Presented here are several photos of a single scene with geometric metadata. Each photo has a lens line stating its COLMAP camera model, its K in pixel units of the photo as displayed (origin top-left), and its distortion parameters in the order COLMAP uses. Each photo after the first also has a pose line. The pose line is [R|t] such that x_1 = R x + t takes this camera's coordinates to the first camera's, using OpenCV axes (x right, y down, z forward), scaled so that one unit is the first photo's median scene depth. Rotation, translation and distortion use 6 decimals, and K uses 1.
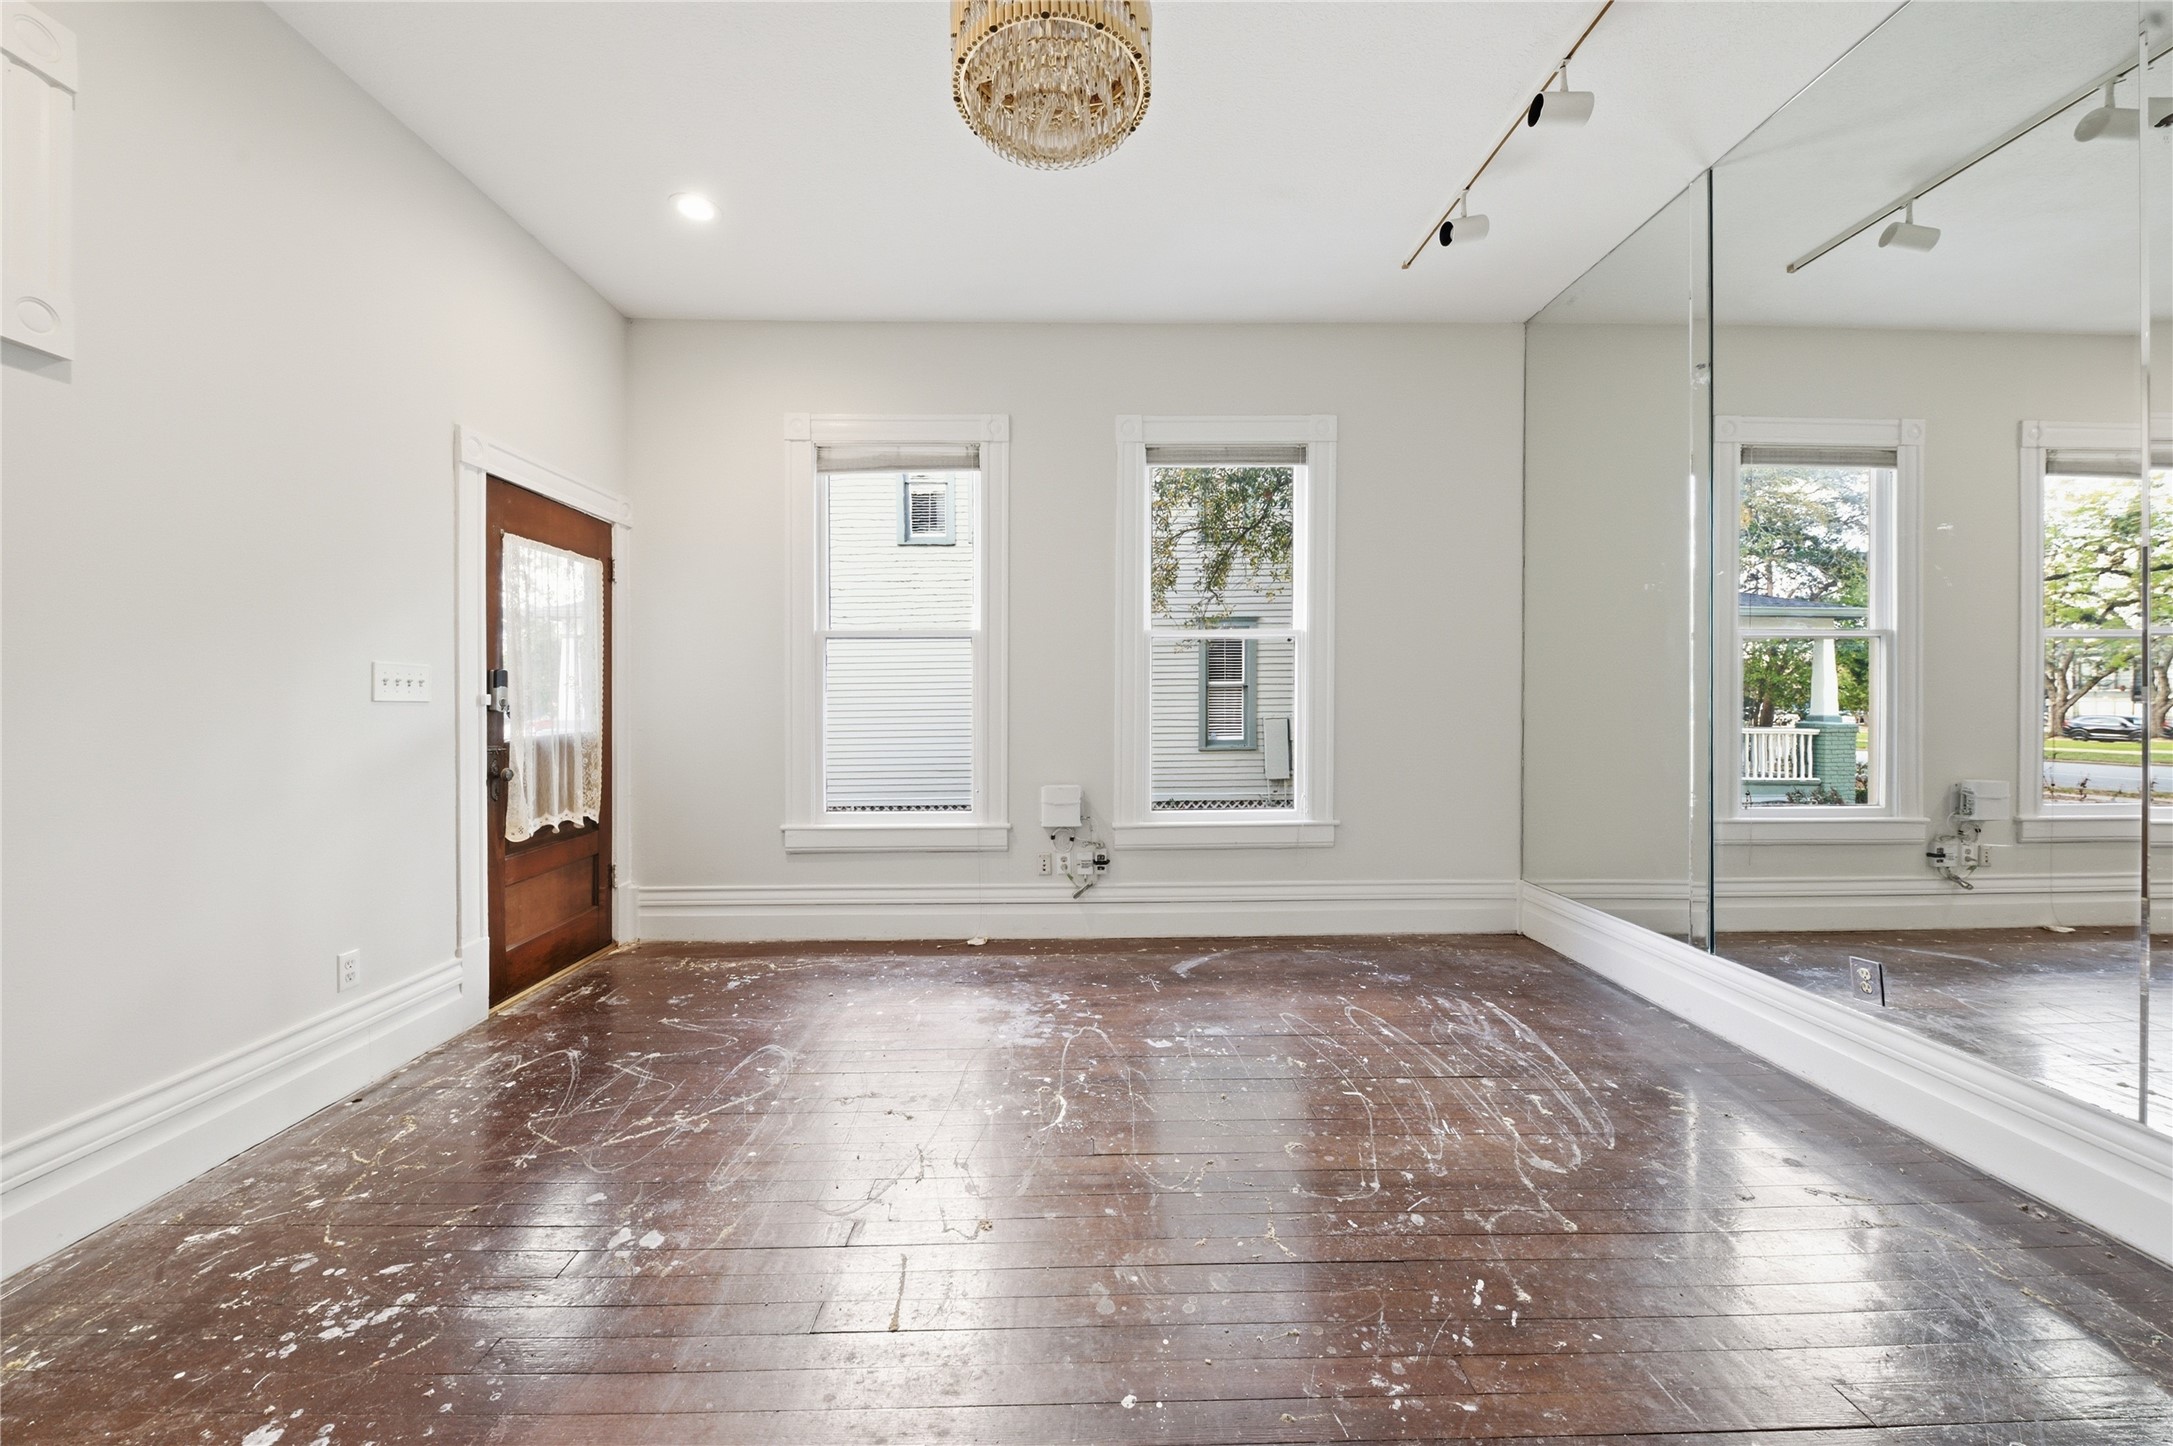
lens RADIAL K [[772.9, 0, 1092.7], [0, 772.9, 719.2], [0, 0, 1]] dist [0.000781, -0.003524]
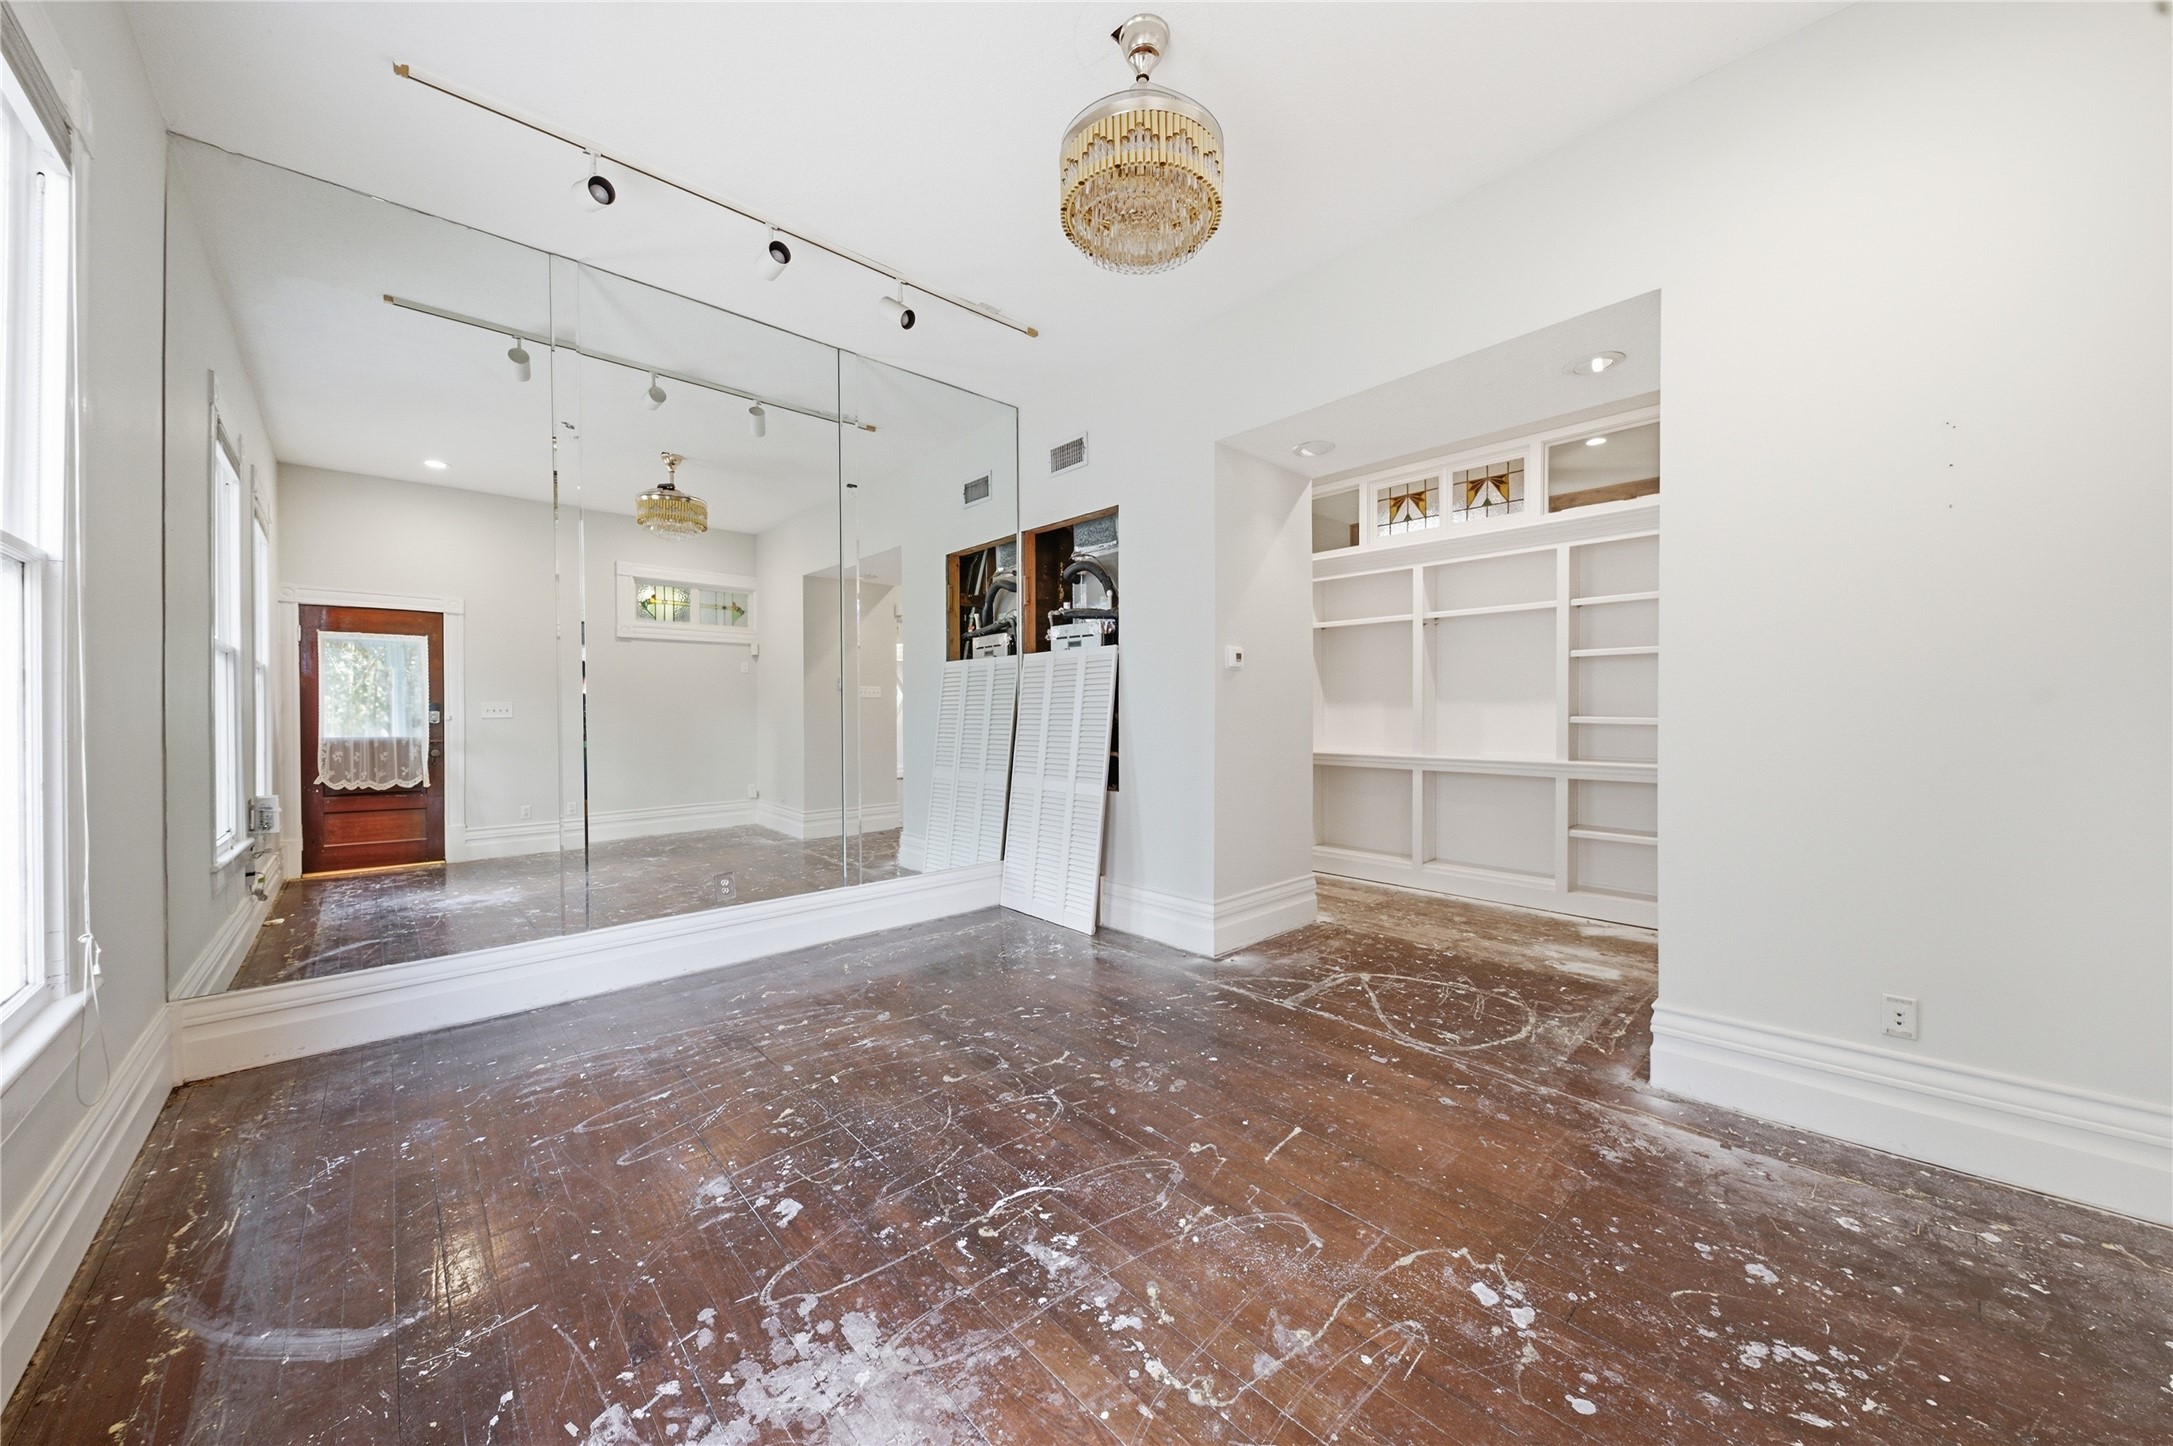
lens RADIAL K [[764.6, 0, 1085.0], [0, 764.6, 721.1], [0, 0, 1]] dist [0.008914, -0.005929]
pose [[-0.657454, -0.002212, 0.753491, -0.637357], [0.025300, 0.999367, 0.025010, -0.028171], [-0.753069, 0.035507, -0.656982, 1.305205]]
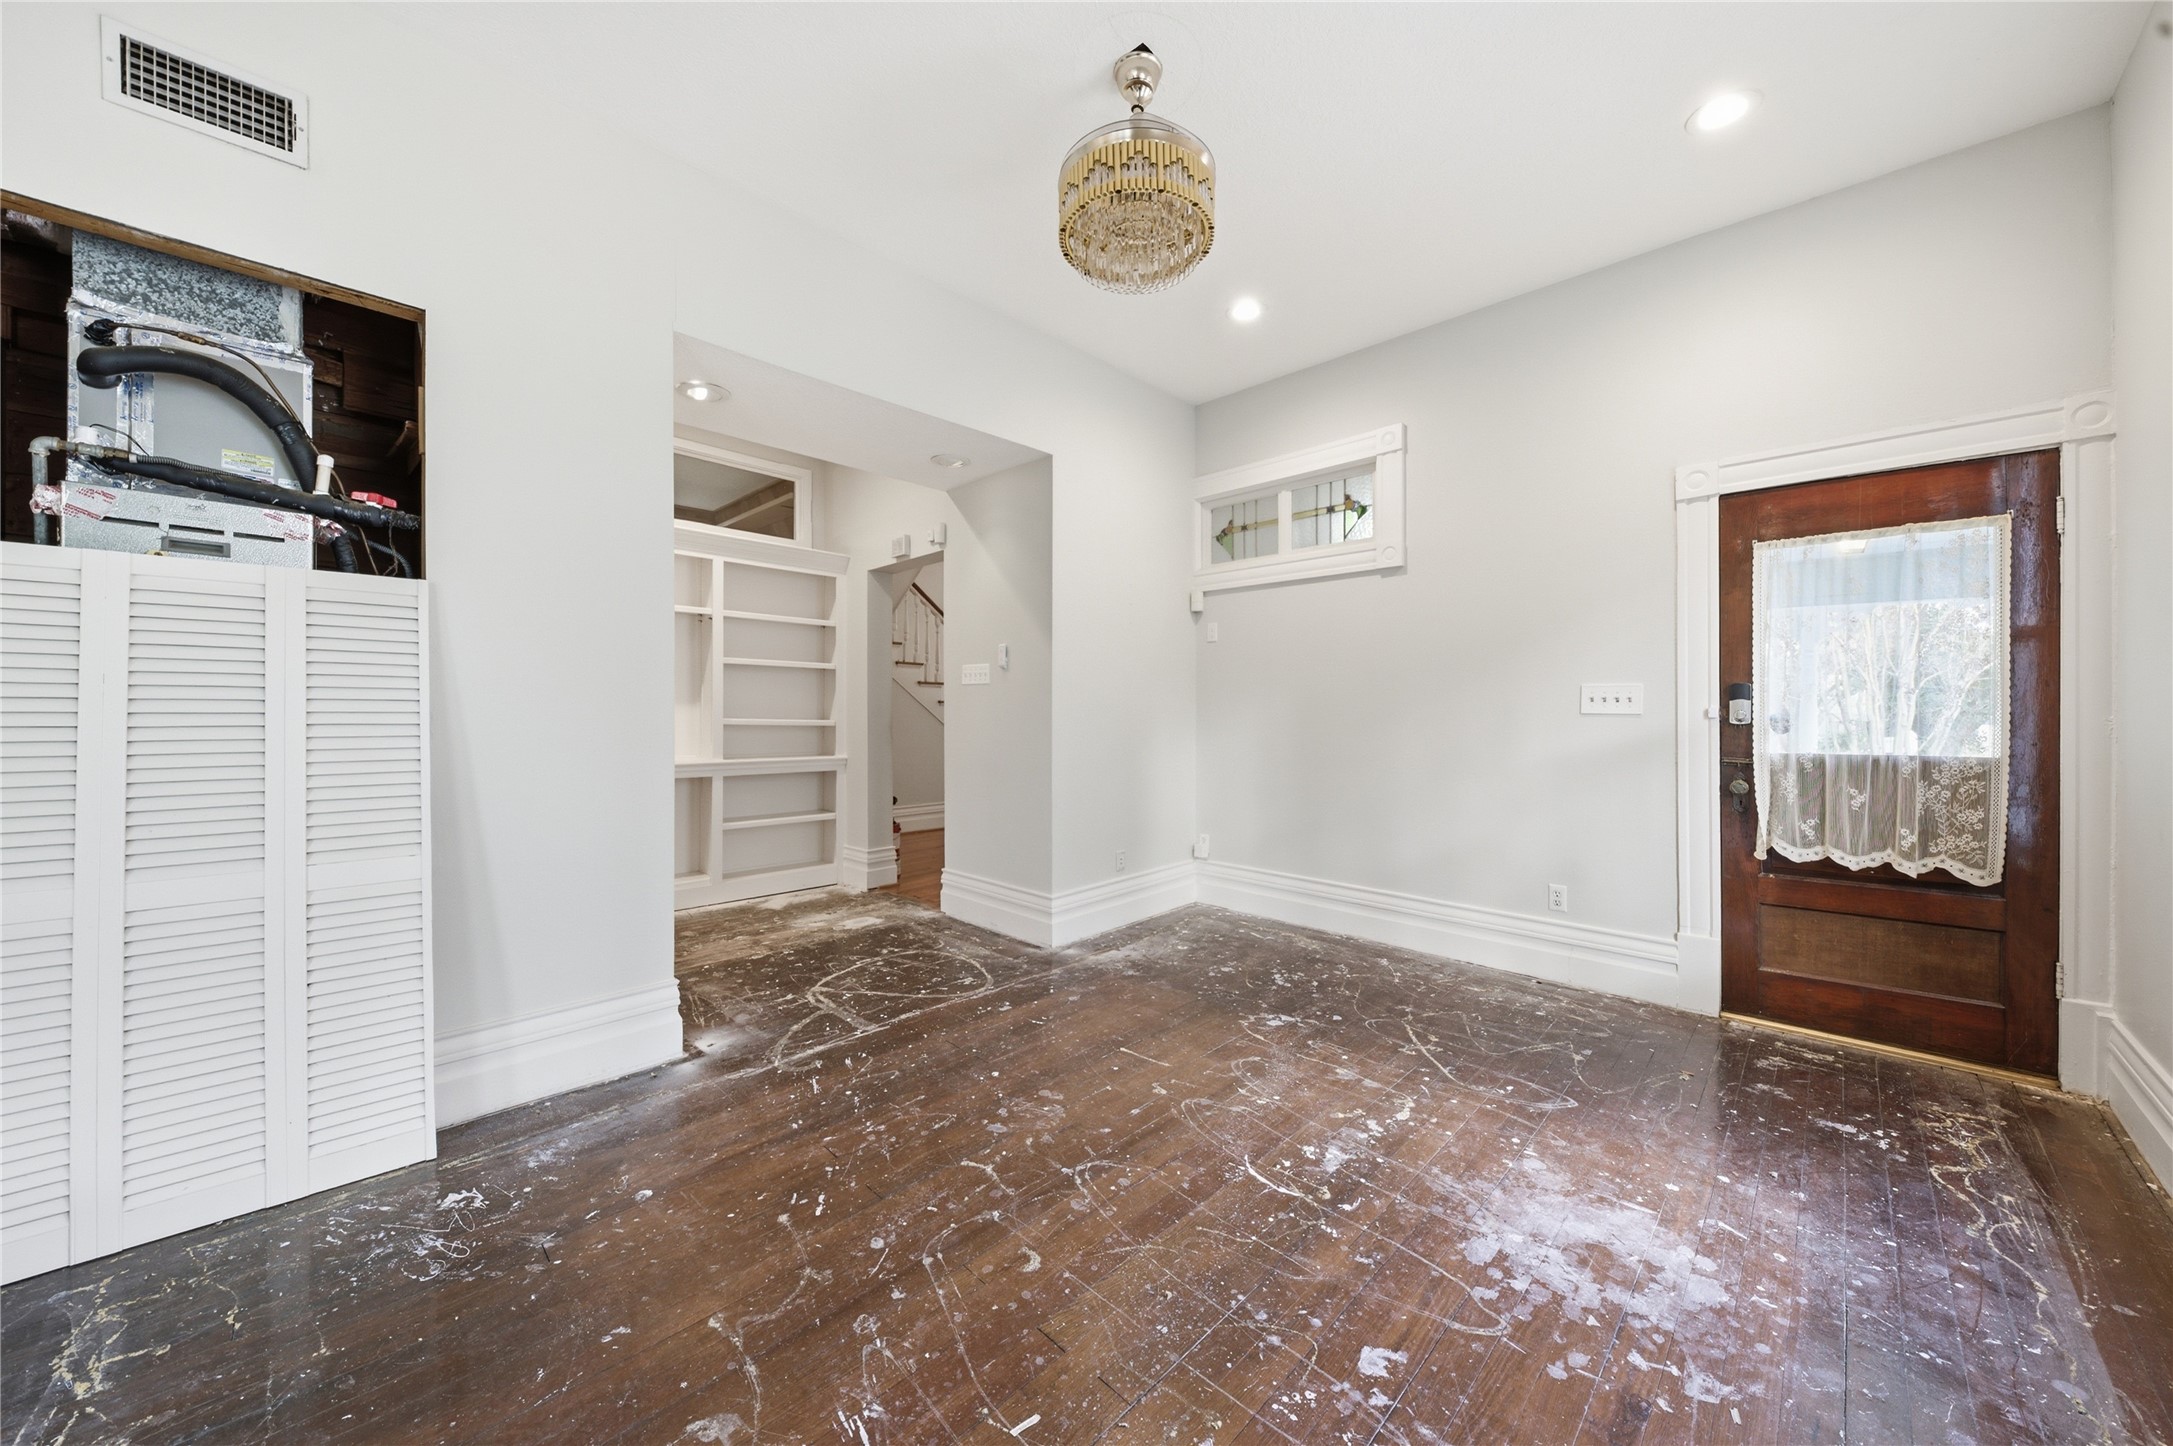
lens RADIAL K [[764.6, 0, 1085.0], [0, 764.6, 721.1], [0, 0, 1]] dist [0.008914, -0.005929]
pose [[-0.717634, 0.008136, -0.696373, 0.628596], [-0.017866, 0.999388, 0.030088, -0.033620], [0.696191, 0.034034, -0.717050, 1.293006]]
